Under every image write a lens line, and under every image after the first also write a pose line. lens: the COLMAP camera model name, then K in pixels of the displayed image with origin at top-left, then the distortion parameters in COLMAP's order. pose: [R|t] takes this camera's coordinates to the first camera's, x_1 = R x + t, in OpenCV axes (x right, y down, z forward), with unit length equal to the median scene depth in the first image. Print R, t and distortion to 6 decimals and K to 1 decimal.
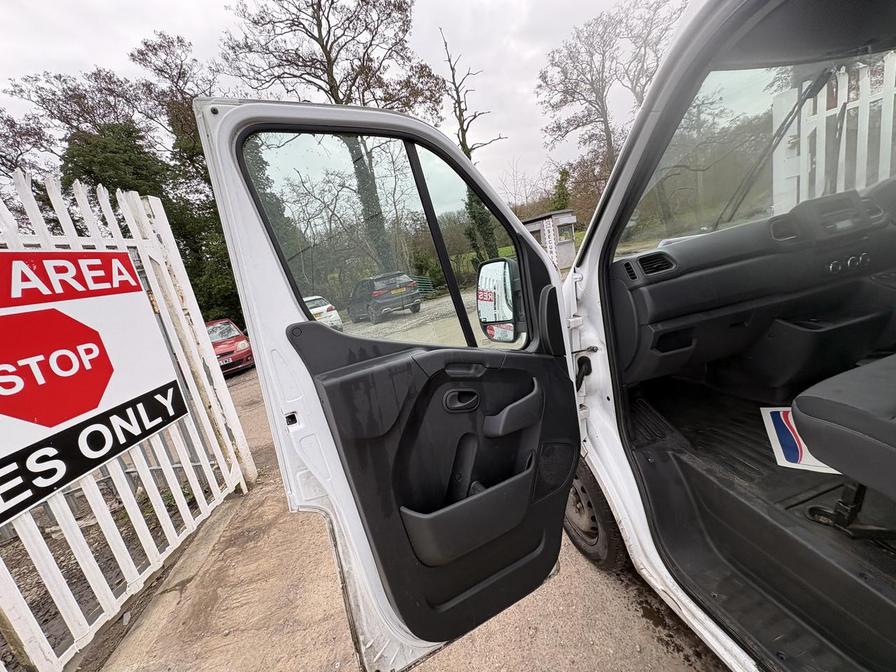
lens RADIAL K [[355.8, 0, 448.1], [0, 355.8, 336.1], [0, 0, 1]] dist [0.001994, -0.000079]
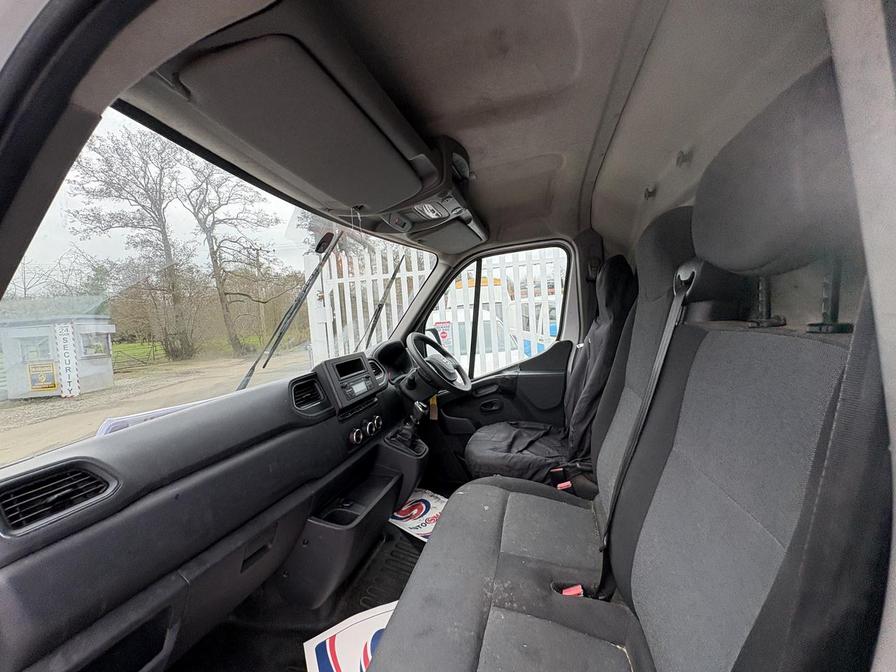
lens RADIAL K [[355.8, 0, 447.0], [0, 355.8, 335.5], [0, 0, 1]] dist [0.001994, -0.000079]
pose [[0.480918, 0.119669, 0.868560, 0.039686], [0.167288, 0.959918, -0.224882, -0.019586], [-0.860658, 0.253449, 0.441623, 0.035884]]
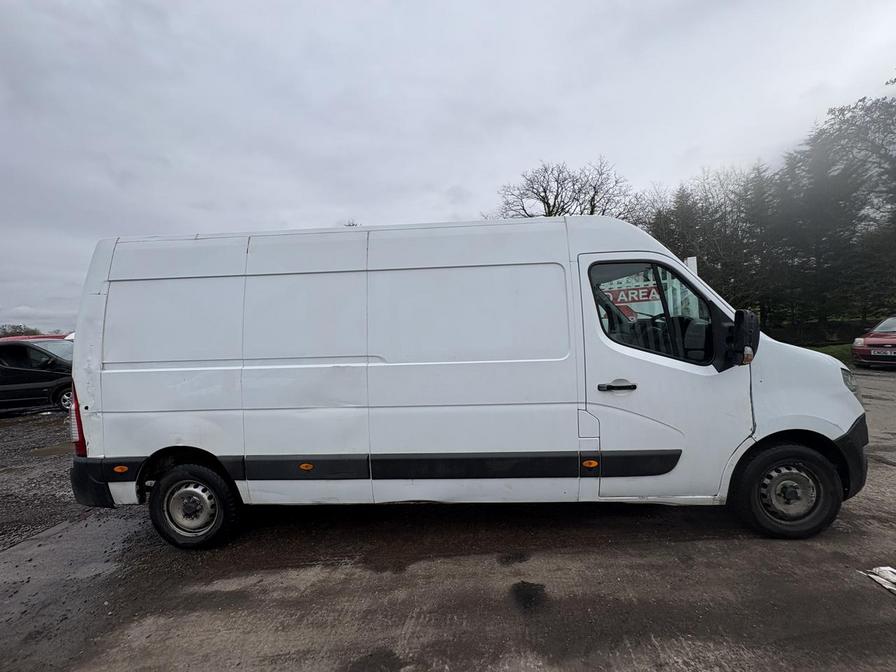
lens RADIAL K [[355.8, 0, 448.5], [0, 355.8, 333.9], [0, 0, 1]] dist [0.001994, -0.000079]
pose [[-0.259646, 0.242580, -0.934740, 0.388927], [-0.093823, 0.957021, 0.274424, -0.087520], [0.961135, 0.158954, -0.225727, 0.023453]]
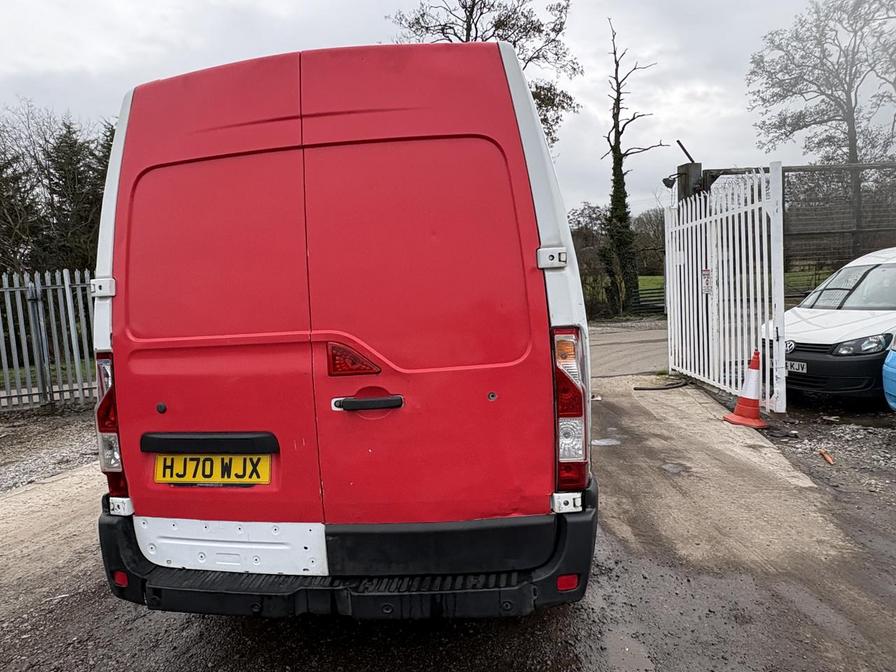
lens RADIAL K [[550.7, 0, 451.0], [0, 550.7, 330.6], [0, 0, 1]] dist [0.002440, 0.001808]
pose [[0.926238, 0.173437, -0.334668, 0.277898], [-0.203818, 0.977312, -0.057616, 0.030037], [0.317082, 0.121577, 0.940573, -0.381413]]
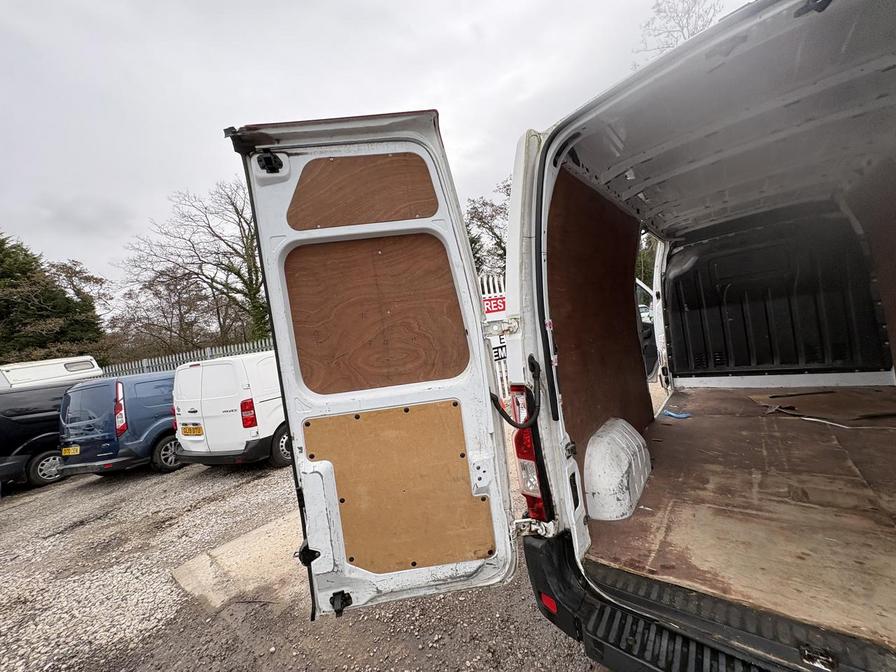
lens RADIAL K [[355.8, 0, 448.8], [0, 355.8, 333.9], [0, 0, 1]] dist [0.001994, -0.000079]
pose [[0.619891, 0.121750, -0.775185, 0.198693], [-0.136274, 0.989582, 0.046450, 0.029531], [0.772764, 0.076844, 0.630024, -0.347994]]
